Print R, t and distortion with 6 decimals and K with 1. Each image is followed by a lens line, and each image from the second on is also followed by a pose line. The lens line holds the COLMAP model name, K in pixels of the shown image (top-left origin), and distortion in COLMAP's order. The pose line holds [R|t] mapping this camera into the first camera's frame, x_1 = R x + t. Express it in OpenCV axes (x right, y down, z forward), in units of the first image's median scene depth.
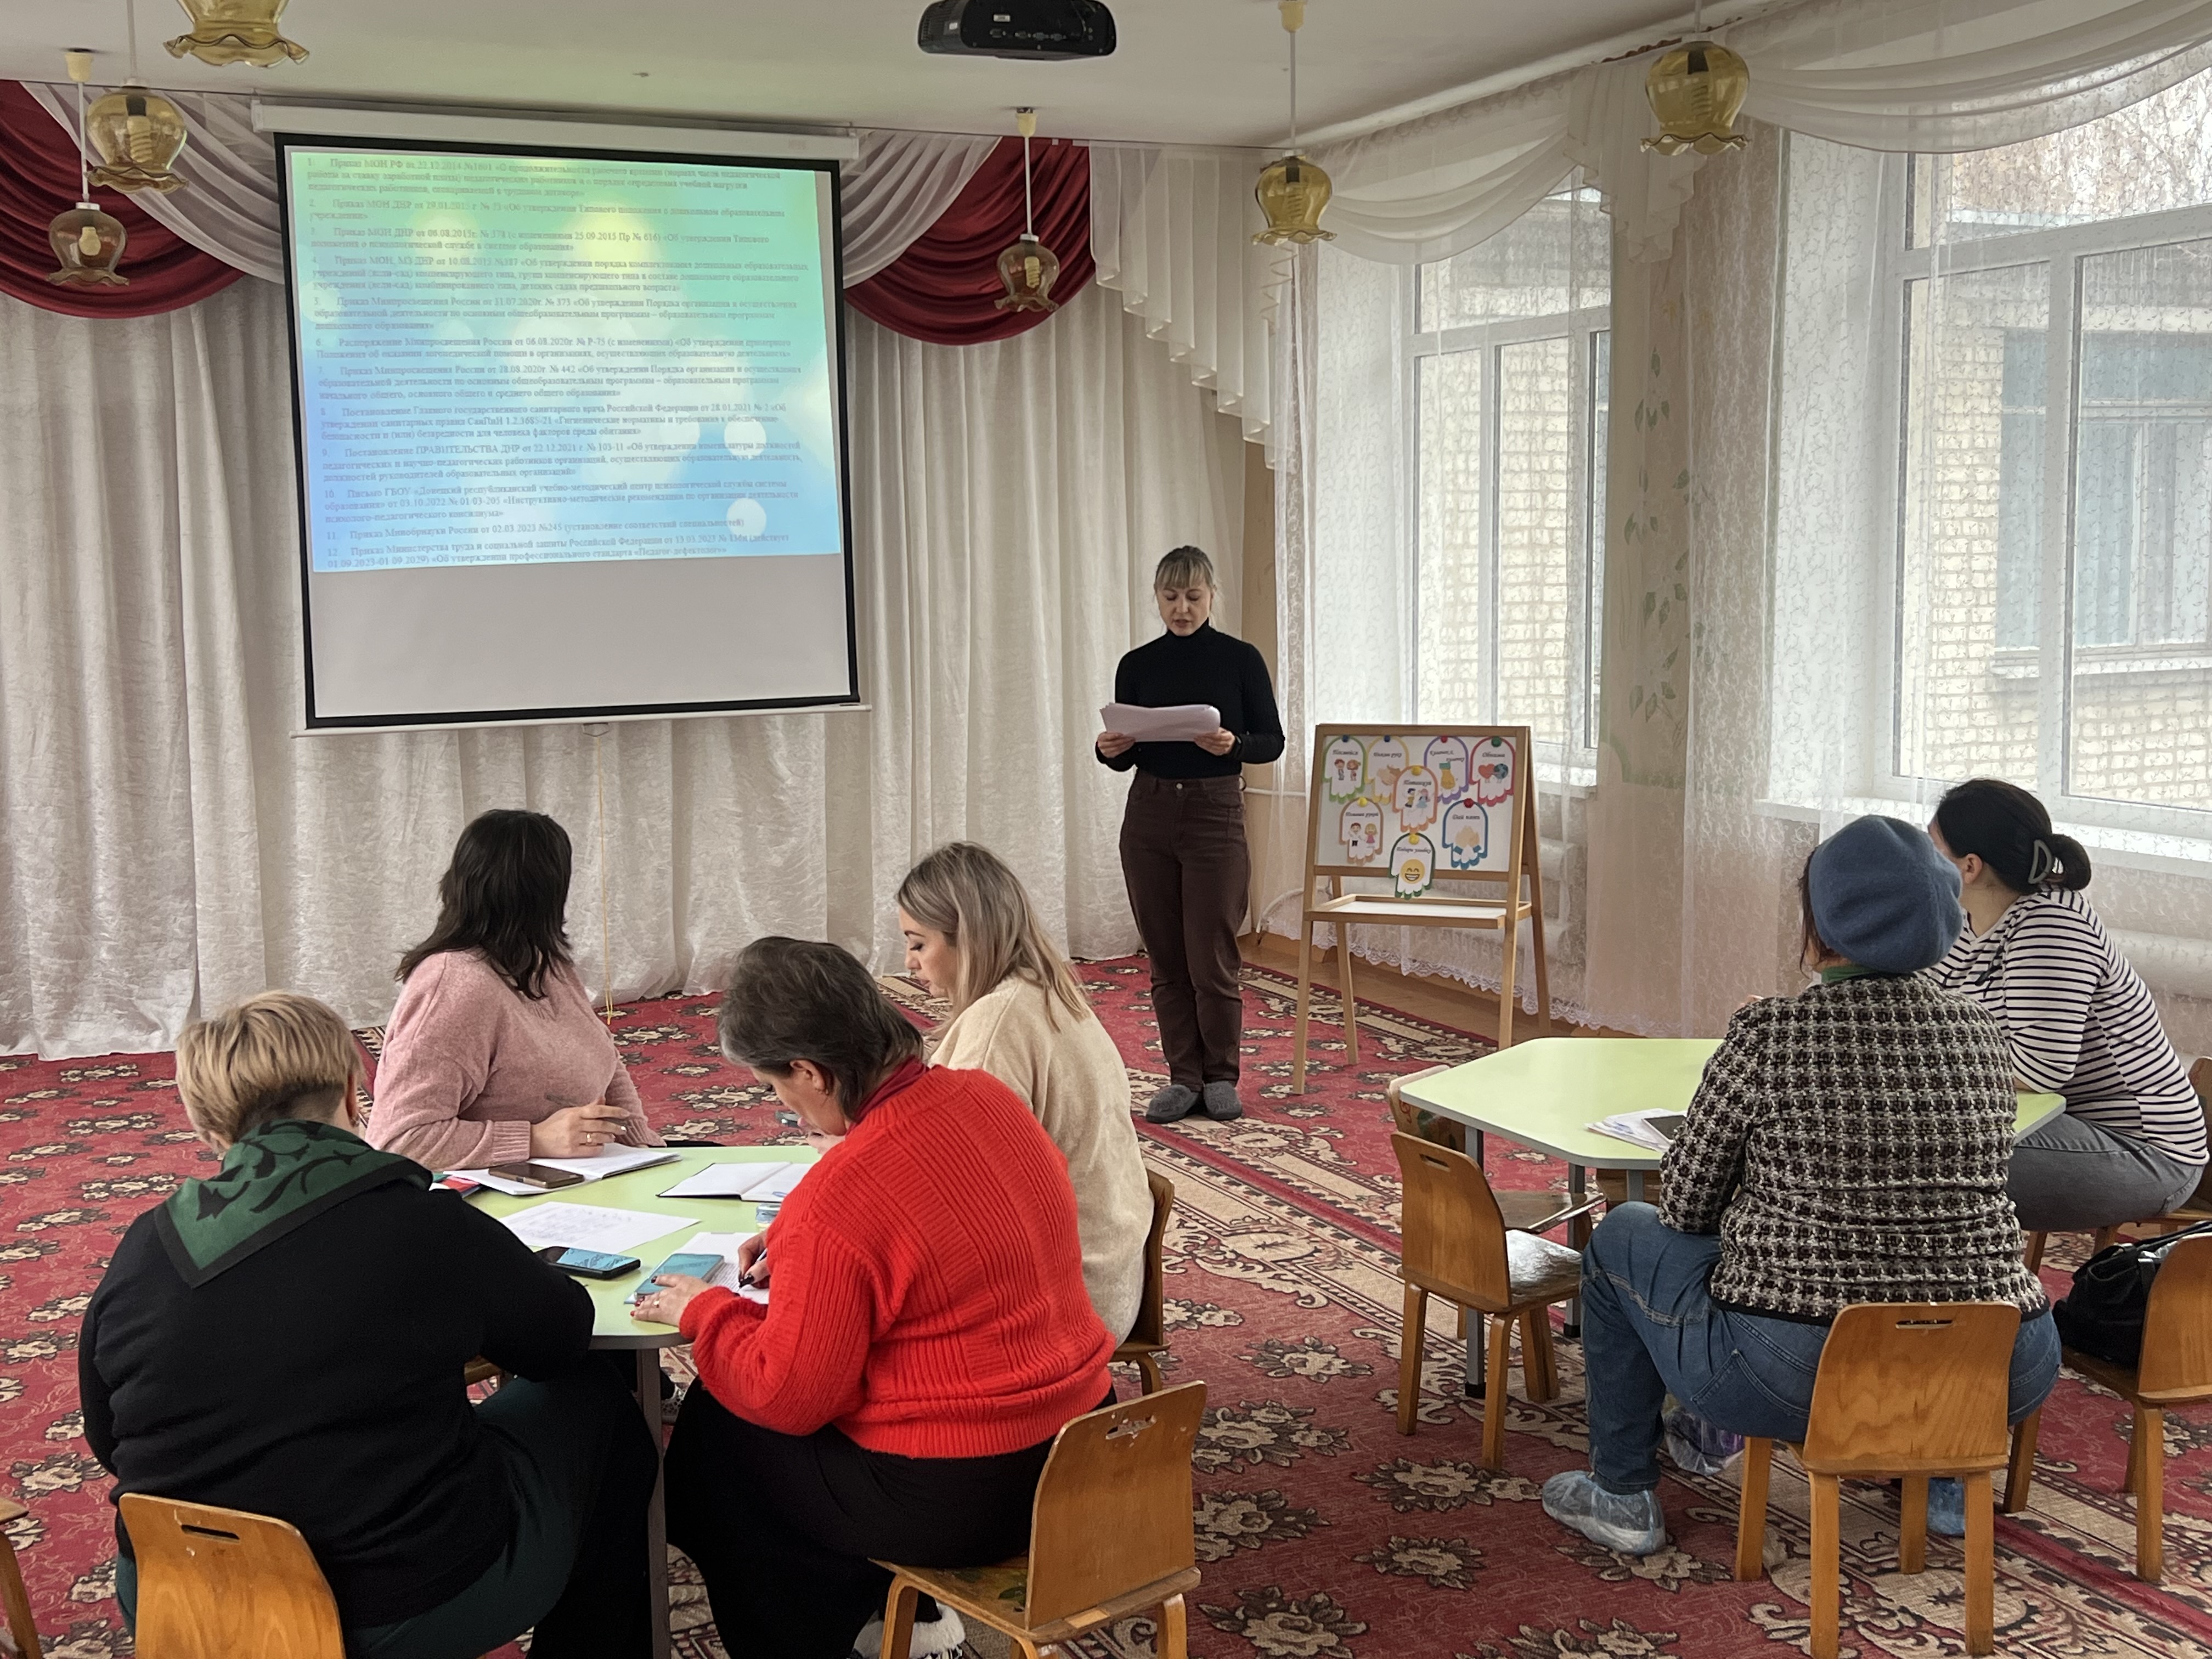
lens RADIAL K [[2508.2, 0, 1111.8], [0, 2508.2, 844.8], [0, 0, 1]] dist [0.073211, 0.000000]
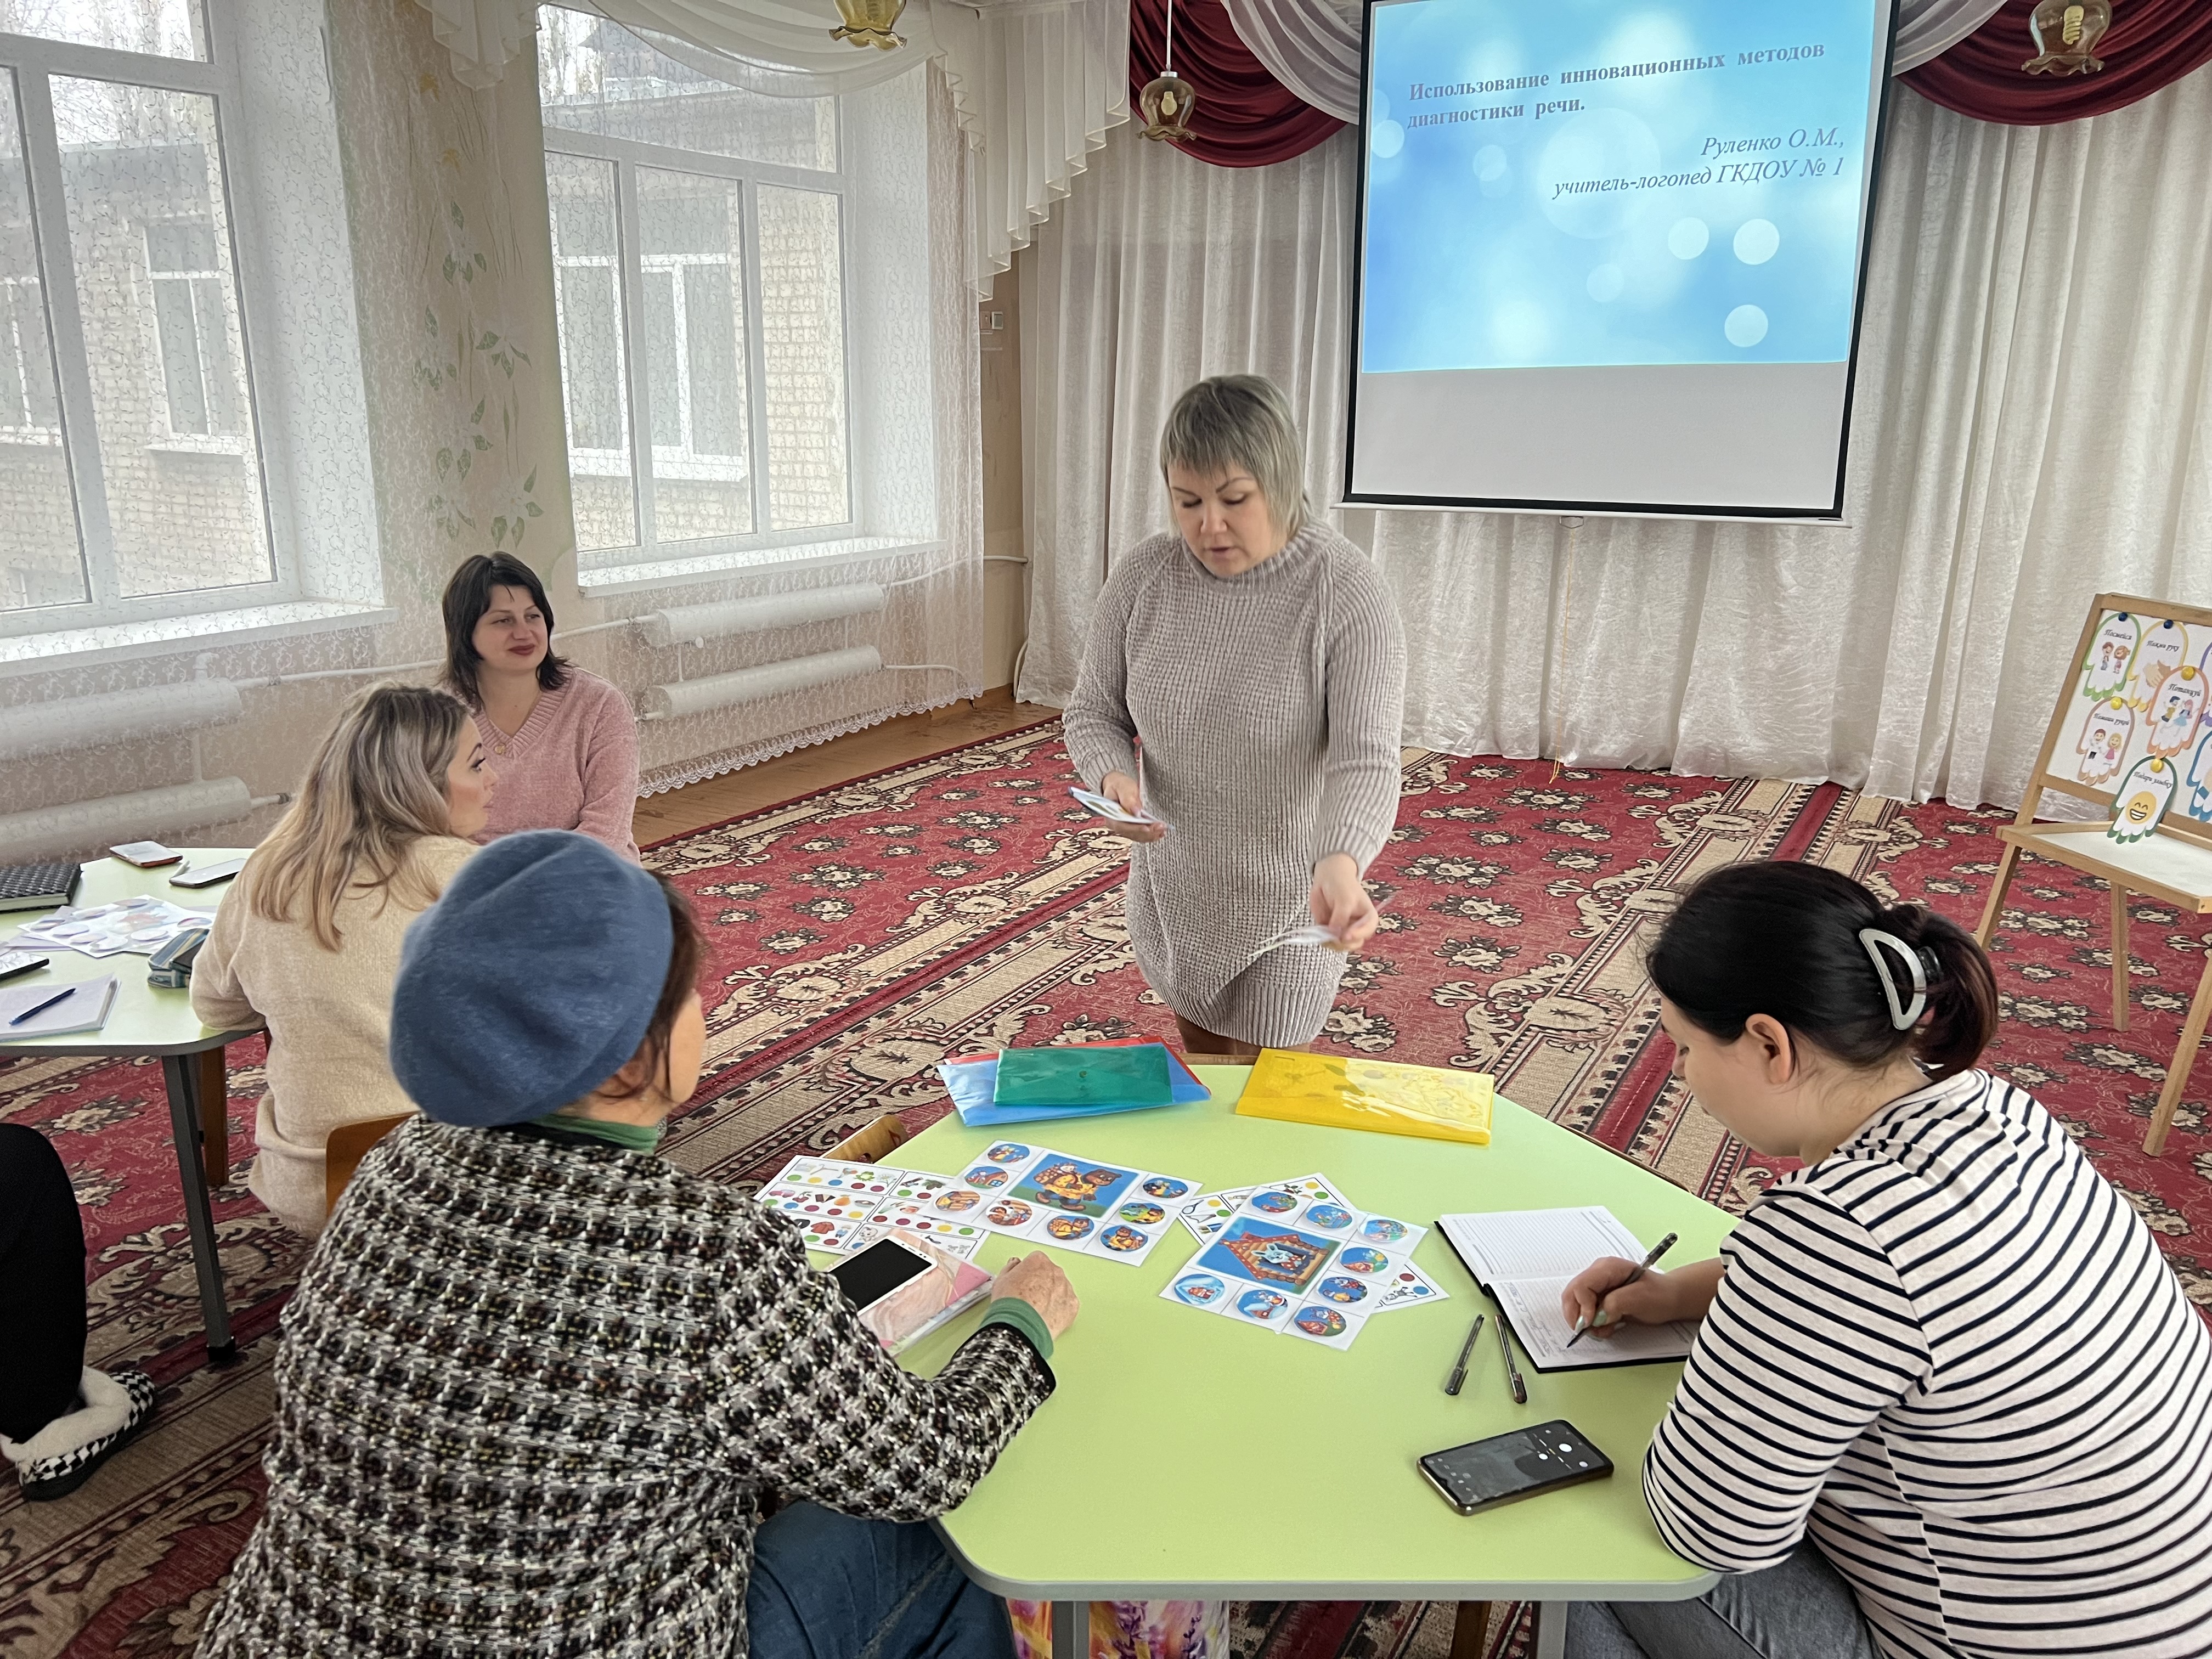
lens RADIAL K [[1642.7, 0, 1108.4], [0, 1642.7, 814.0], [0, 0, 1]] dist [0.060074, -0.066550]
pose [[0.592015, 0.226512, -0.773441, 0.280742], [-0.111679, 0.973489, 0.199616, -0.045172], [0.798152, -0.031798, 0.601617, 0.407794]]
